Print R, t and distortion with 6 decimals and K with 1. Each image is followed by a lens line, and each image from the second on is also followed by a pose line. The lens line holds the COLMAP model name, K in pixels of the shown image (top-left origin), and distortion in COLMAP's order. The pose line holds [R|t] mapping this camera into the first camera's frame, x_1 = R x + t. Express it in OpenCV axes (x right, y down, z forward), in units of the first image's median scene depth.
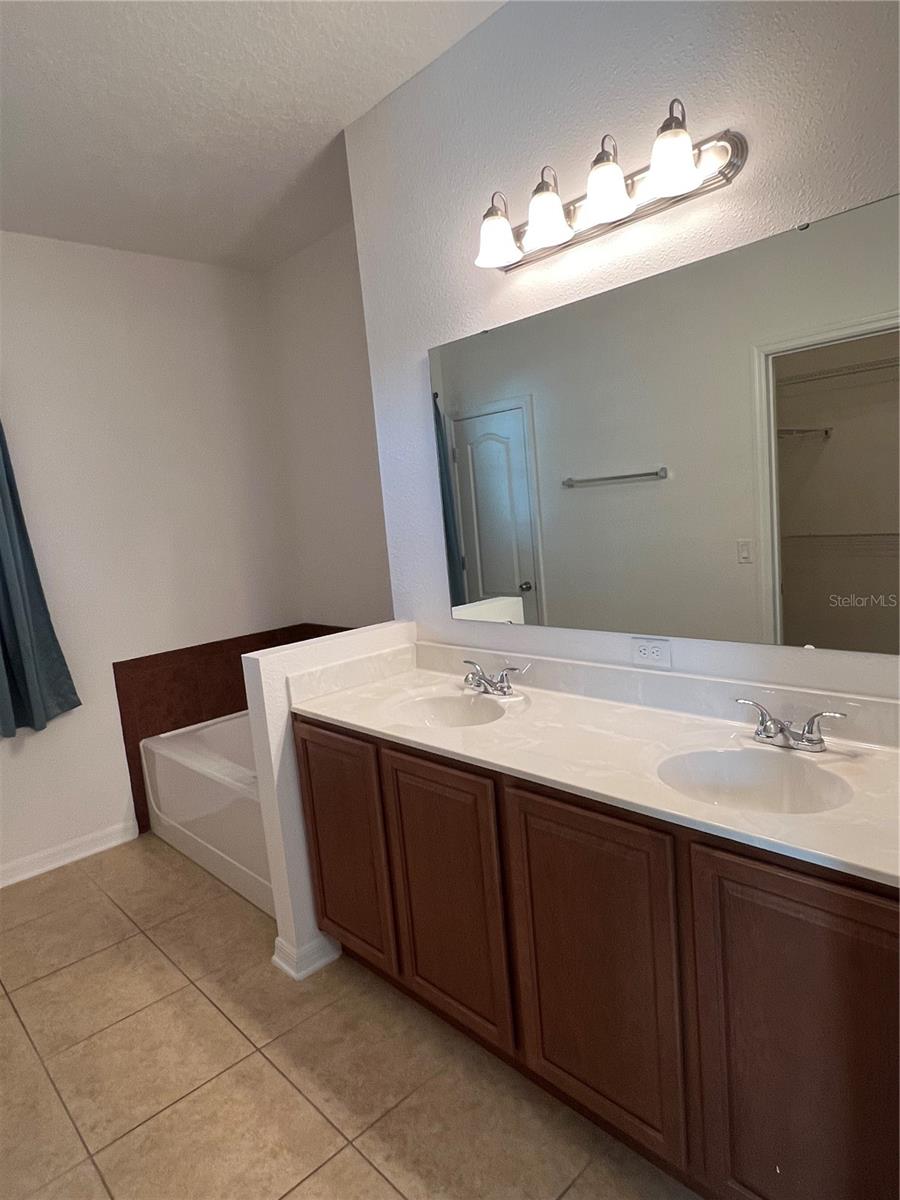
lens RADIAL K [[713.3, 0, 448.9], [0, 713.3, 603.5], [0, 0, 1]] dist [-0.003040, -0.000932]
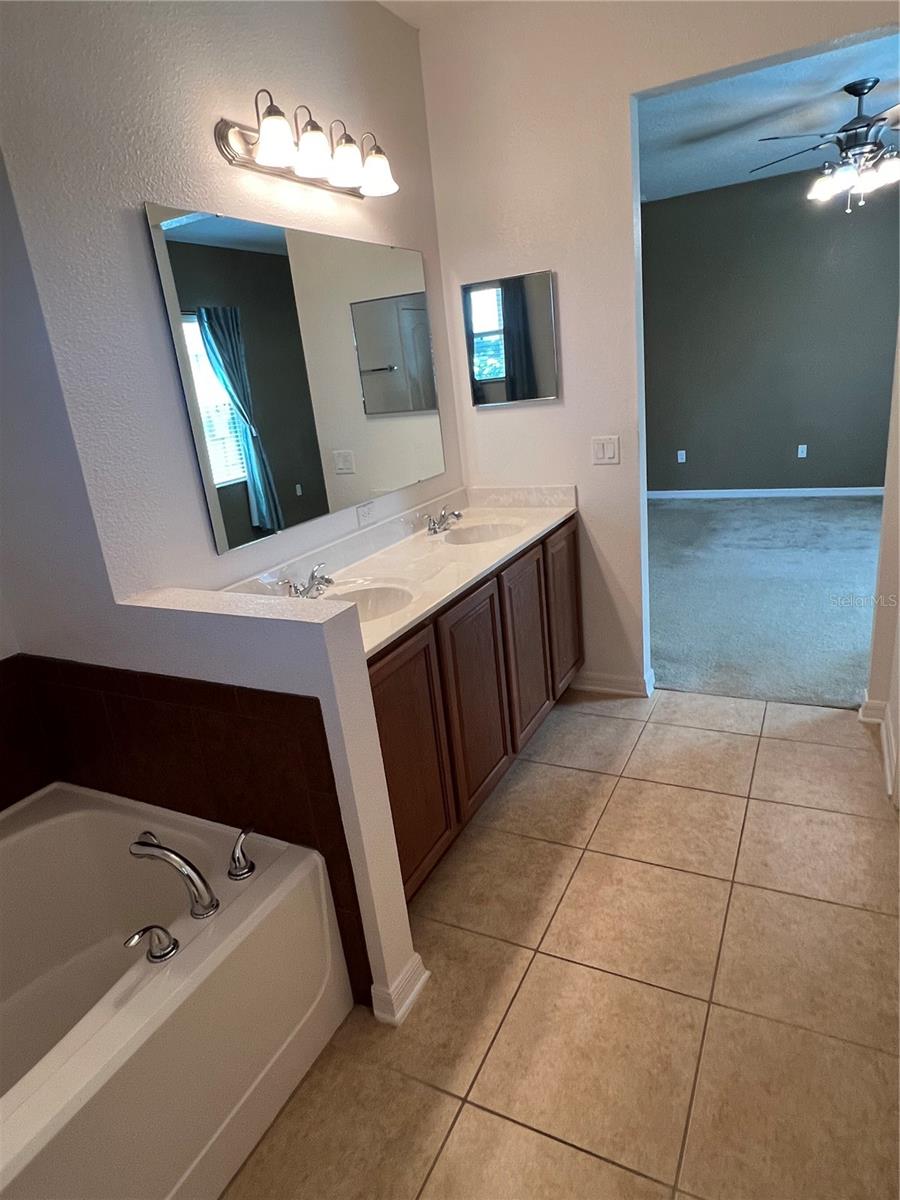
lens RADIAL K [[709.2, 0, 449.5], [0, 709.2, 600.5], [0, 0, 1]] dist [0.000665, -0.001887]
pose [[-0.326826, -0.174182, 0.928895, -1.354236], [0.251743, 0.931314, 0.263210, -0.124922], [-0.910939, 0.319866, -0.260529, 1.574422]]
